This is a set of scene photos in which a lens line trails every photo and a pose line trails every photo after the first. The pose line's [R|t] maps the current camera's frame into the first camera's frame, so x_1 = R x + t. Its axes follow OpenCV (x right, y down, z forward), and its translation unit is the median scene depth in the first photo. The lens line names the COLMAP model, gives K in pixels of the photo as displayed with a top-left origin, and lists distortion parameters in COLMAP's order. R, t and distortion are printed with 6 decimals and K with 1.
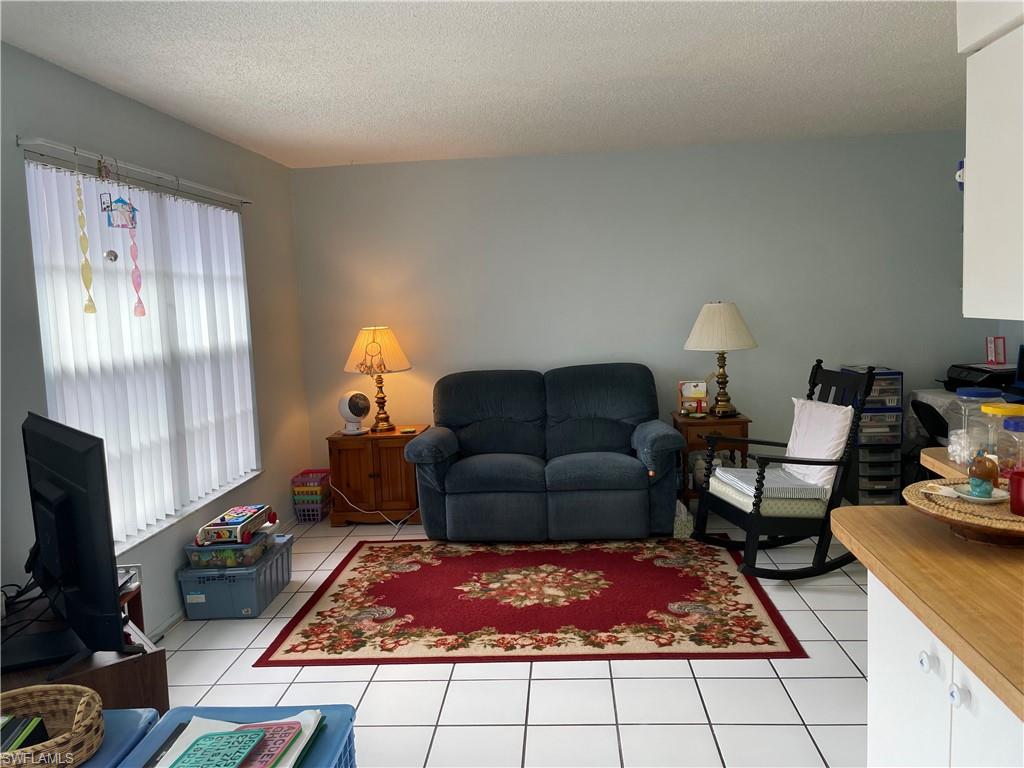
lens RADIAL K [[782.7, 0, 512.0], [0, 782.7, 384.0], [0, 0, 1]] dist [-0.000568, -0.001112]
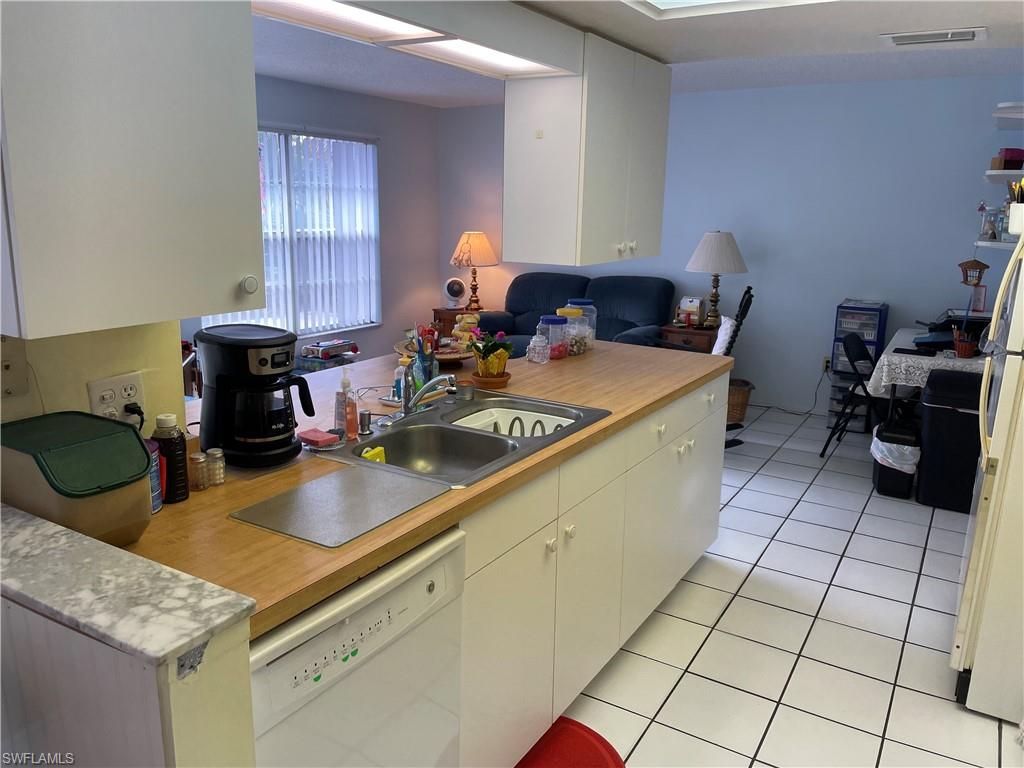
lens RADIAL K [[779.7, 0, 512.0], [0, 779.7, 384.0], [0, 0, 1]] dist [0.092537, 0.000148]
pose [[0.884927, 0.160800, -0.437090, 0.531466], [-0.111018, 0.984283, 0.137341, -0.007265], [0.452304, -0.073012, 0.888870, -0.193598]]
